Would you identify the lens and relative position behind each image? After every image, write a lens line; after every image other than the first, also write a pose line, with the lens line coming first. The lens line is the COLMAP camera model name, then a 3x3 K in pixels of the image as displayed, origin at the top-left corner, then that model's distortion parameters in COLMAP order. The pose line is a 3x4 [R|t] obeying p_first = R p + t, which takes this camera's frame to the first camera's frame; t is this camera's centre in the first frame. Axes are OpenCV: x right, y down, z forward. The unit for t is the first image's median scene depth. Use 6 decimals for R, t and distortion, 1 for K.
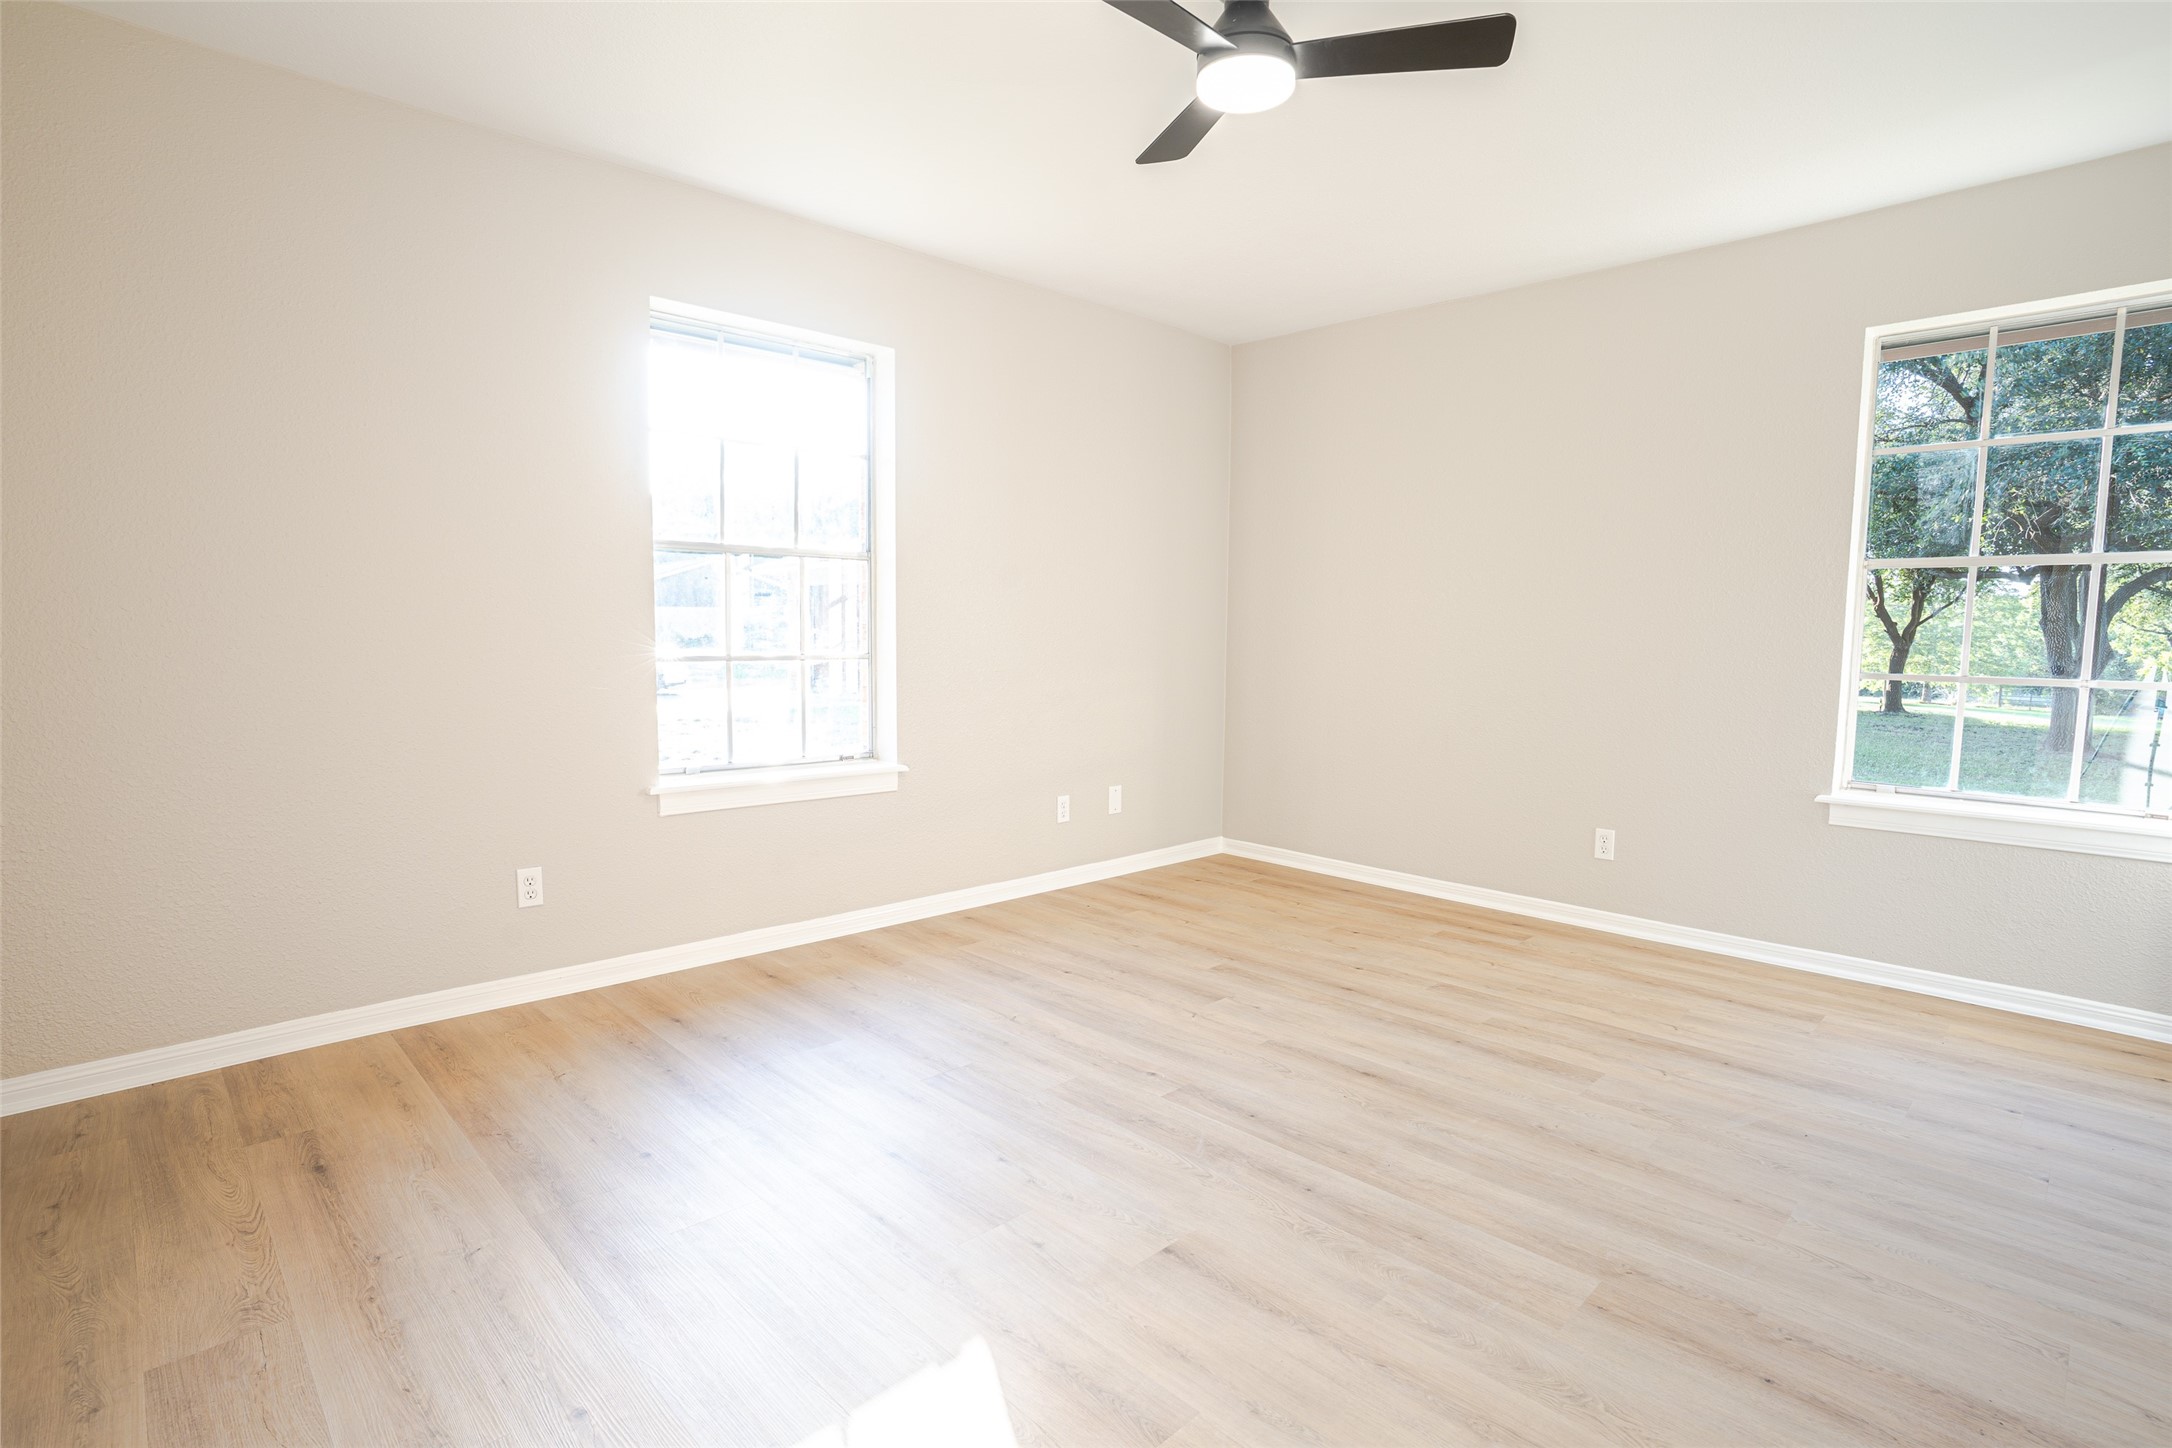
lens RADIAL K [[1062.7, 0, 1088.5], [0, 1062.7, 726.2], [0, 0, 1]] dist [-0.072844, 0.033333]
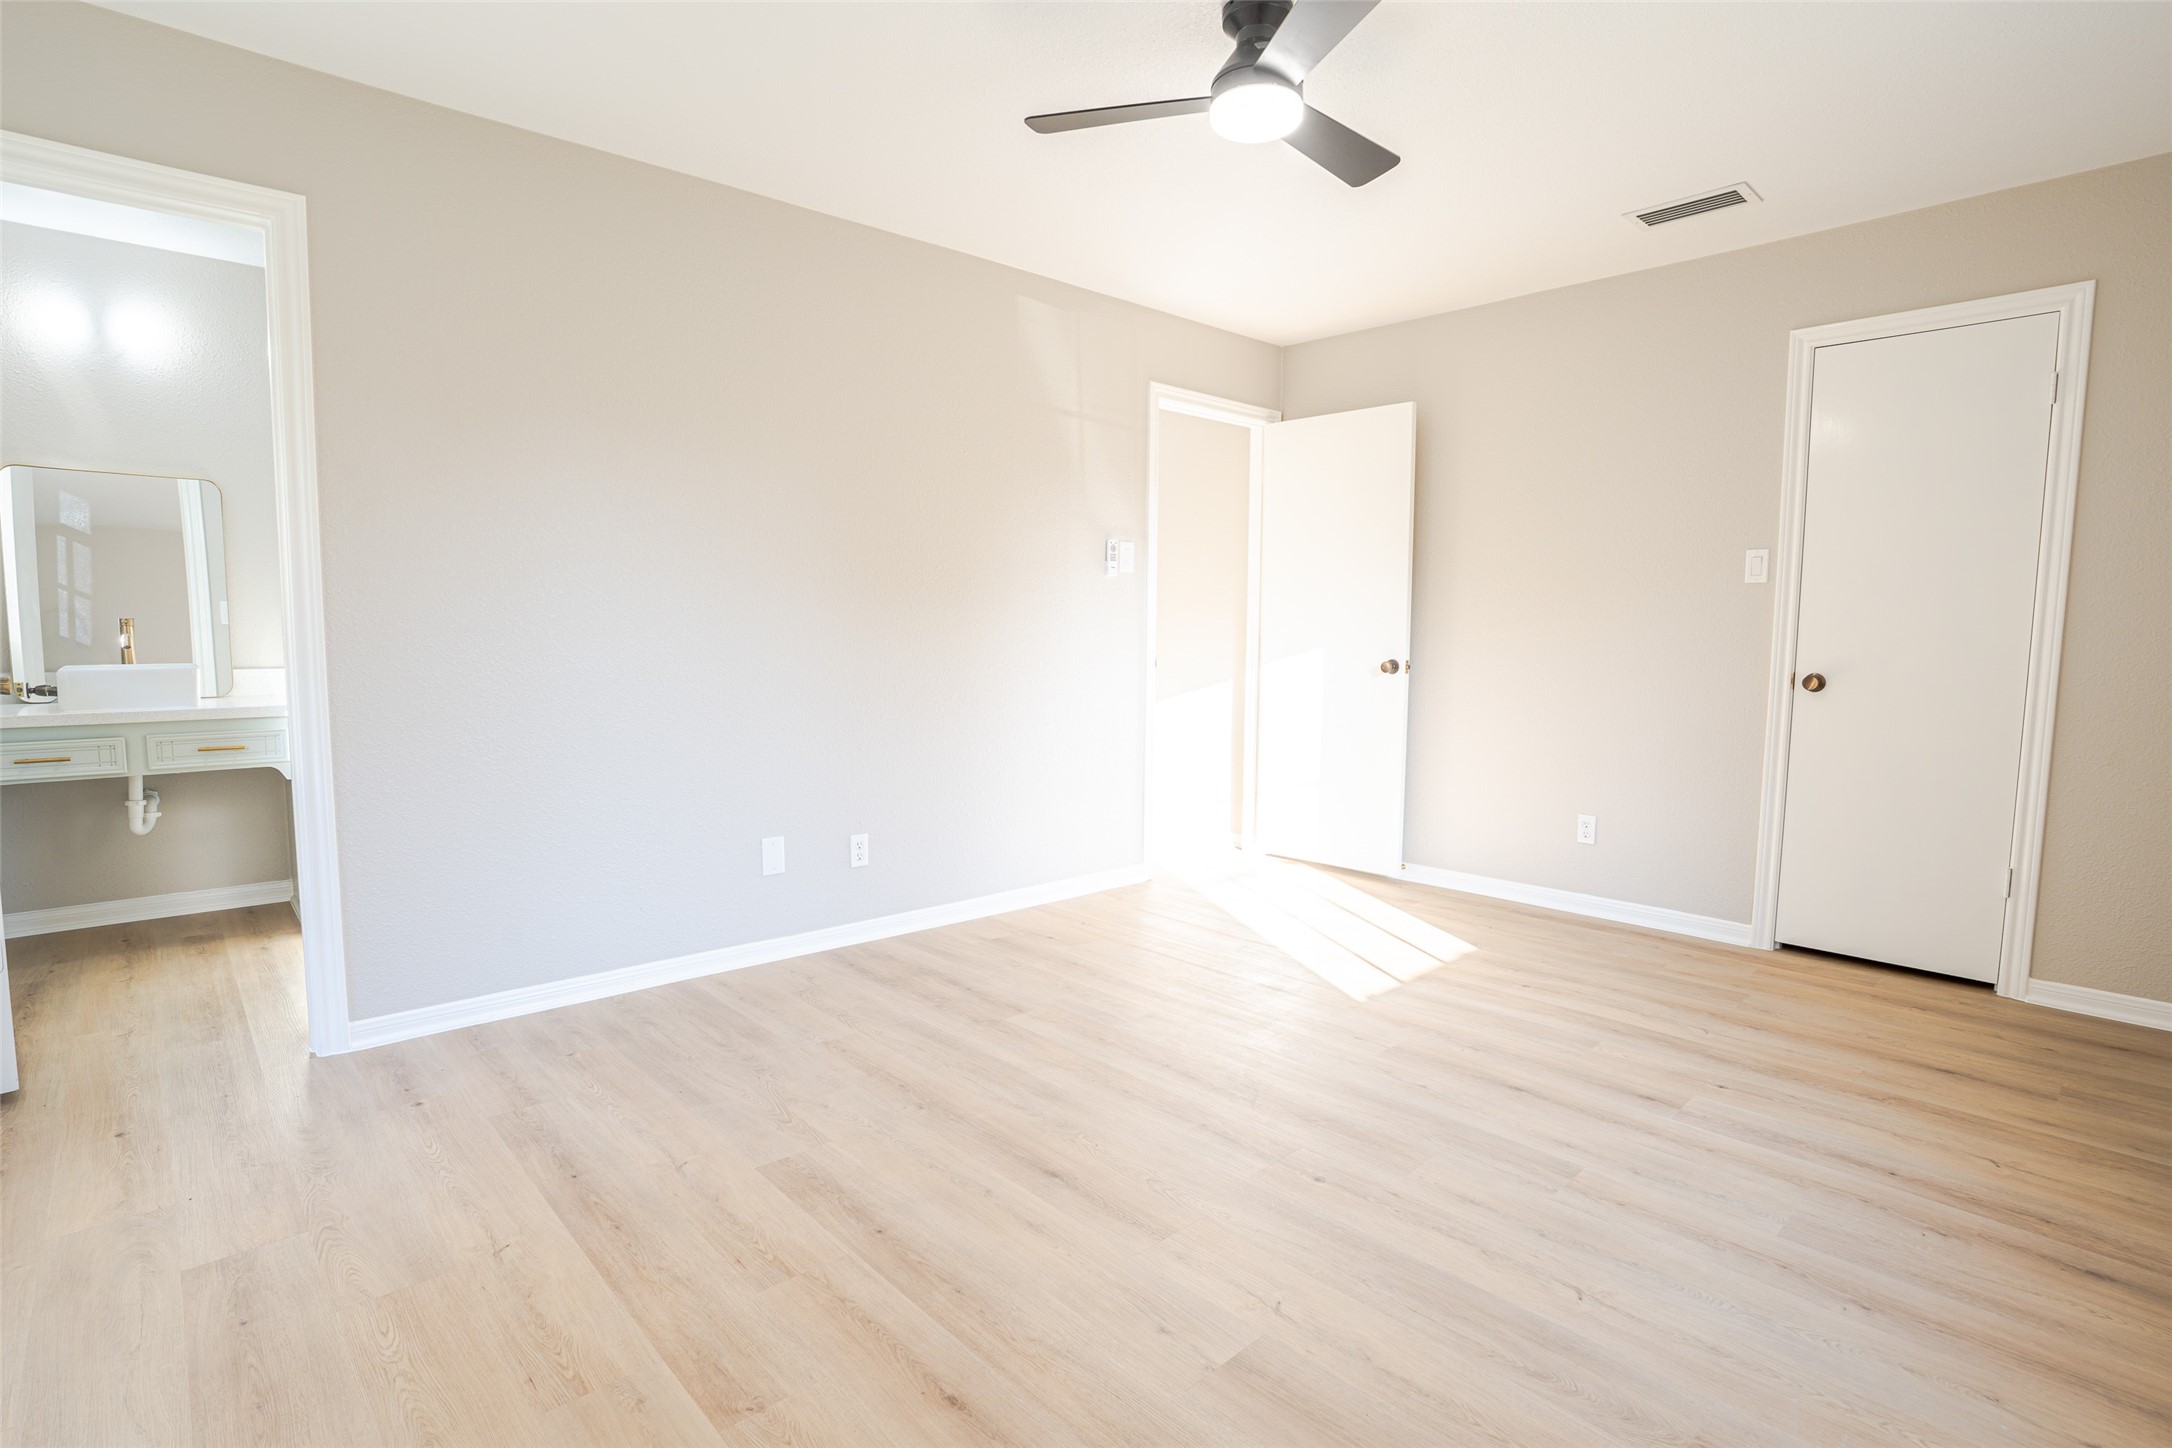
lens RADIAL K [[1062.7, 0, 1088.5], [0, 1062.7, 726.2], [0, 0, 1]] dist [-0.072844, 0.033333]
pose [[-0.999555, -0.022485, 0.019621, 0.218620], [-0.018379, 0.981835, 0.188842, -0.154596], [-0.023511, 0.188397, -0.981811, 1.647052]]
